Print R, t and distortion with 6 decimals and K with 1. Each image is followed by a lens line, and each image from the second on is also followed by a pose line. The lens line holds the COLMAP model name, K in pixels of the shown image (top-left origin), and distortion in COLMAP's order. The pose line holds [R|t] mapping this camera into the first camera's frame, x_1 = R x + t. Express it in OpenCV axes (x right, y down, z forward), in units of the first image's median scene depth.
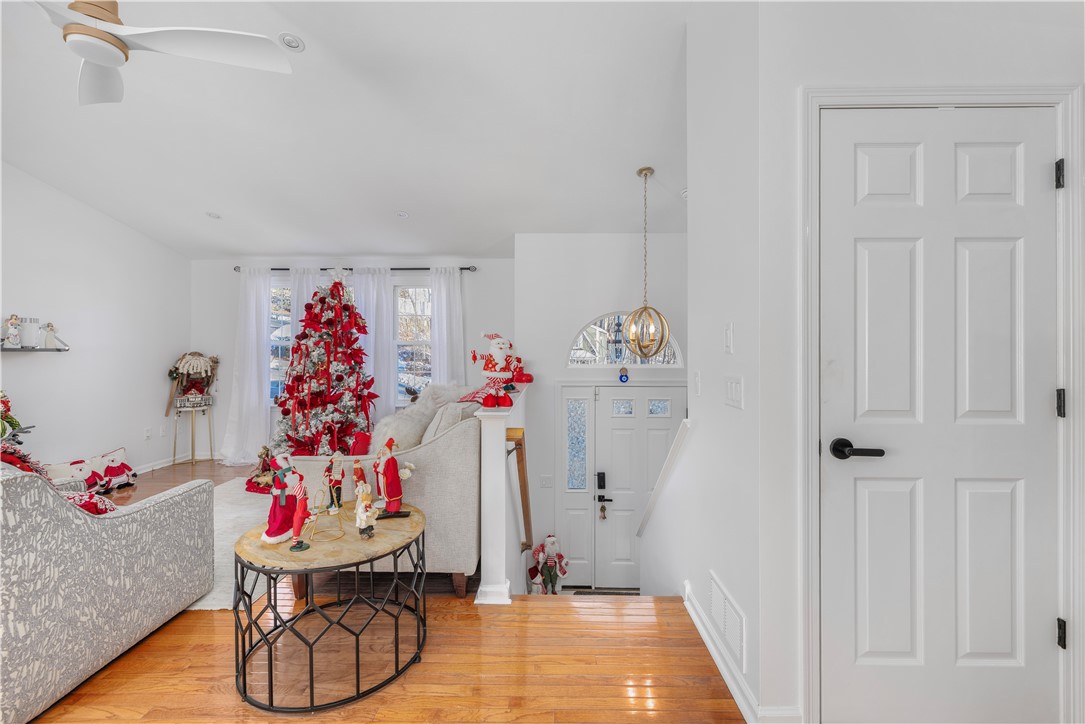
lens RADIAL K [[457.0, 0, 542.5], [0, 457.0, 362.0], [0, 0, 1]] dist [0.000751, 0.000043]
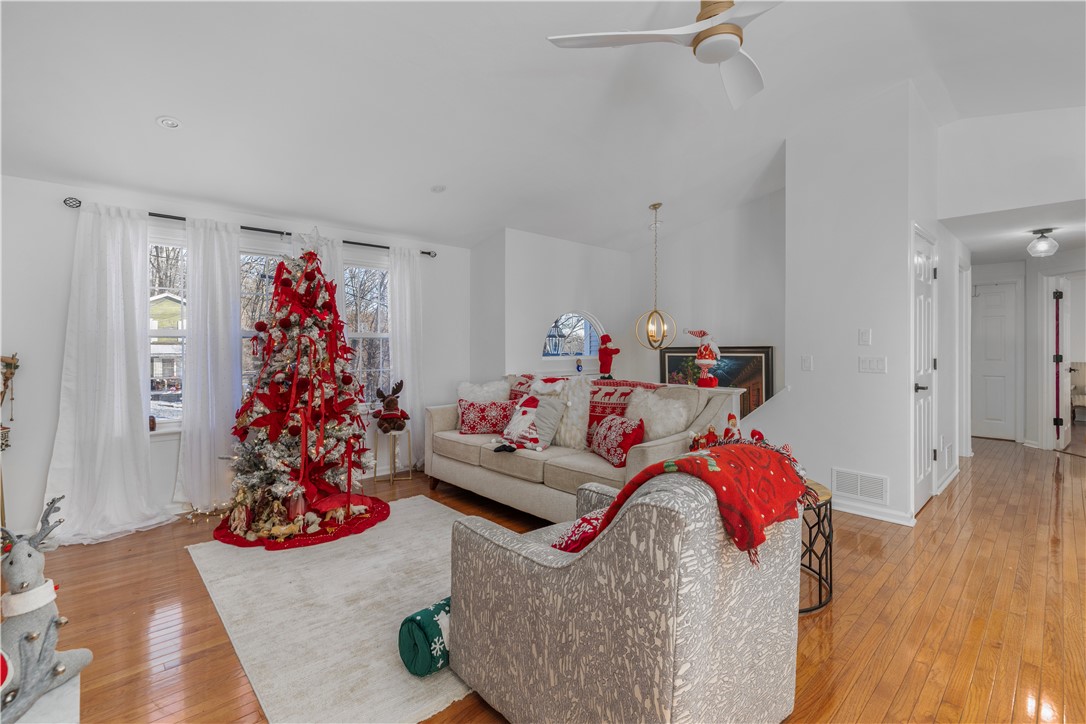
lens RADIAL K [[481.6, 0, 538.9], [0, 481.6, 348.8], [0, 0, 1]] dist [-0.000105, 0.000234]
pose [[0.731318, -0.007161, 0.681999, -1.696943], [0.018484, 0.999786, -0.009322, -0.008195], [-0.681786, 0.019423, 0.731294, 0.410998]]
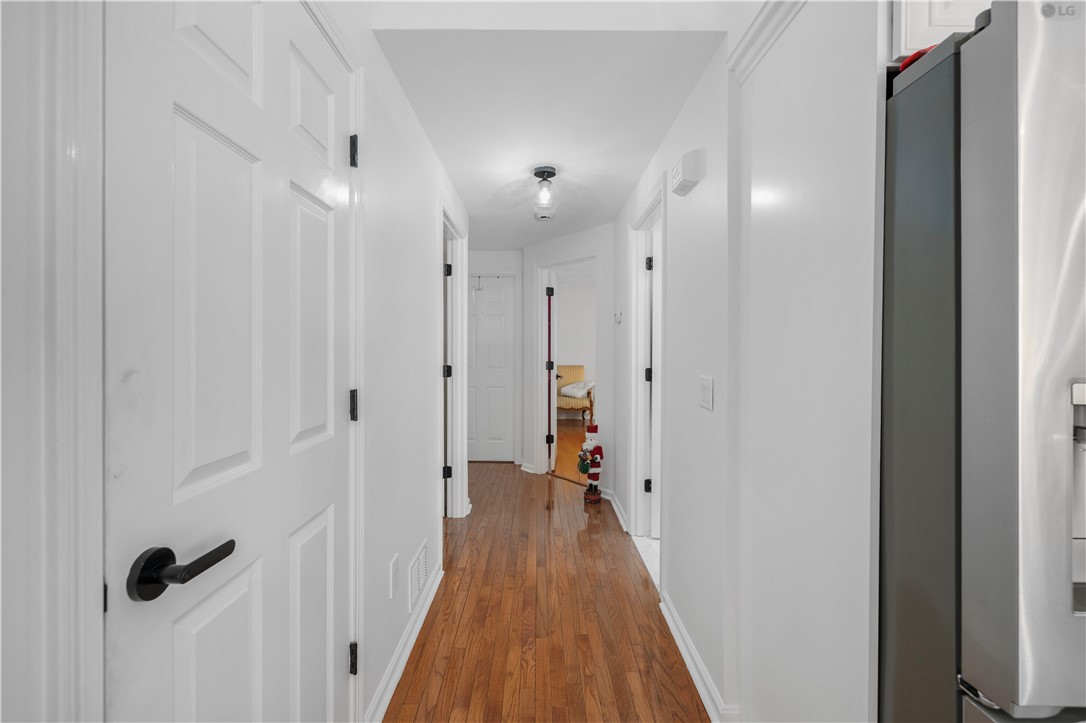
lens RADIAL K [[462.9, 0, 540.4], [0, 462.9, 346.0], [0, 0, 1]] dist [-0.000912, -0.000112]
pose [[-0.015093, 0.003420, 0.999880, 0.160461], [0.019264, 0.999810, -0.003129, -0.013362], [-0.999701, 0.019215, -0.015156, 0.484379]]
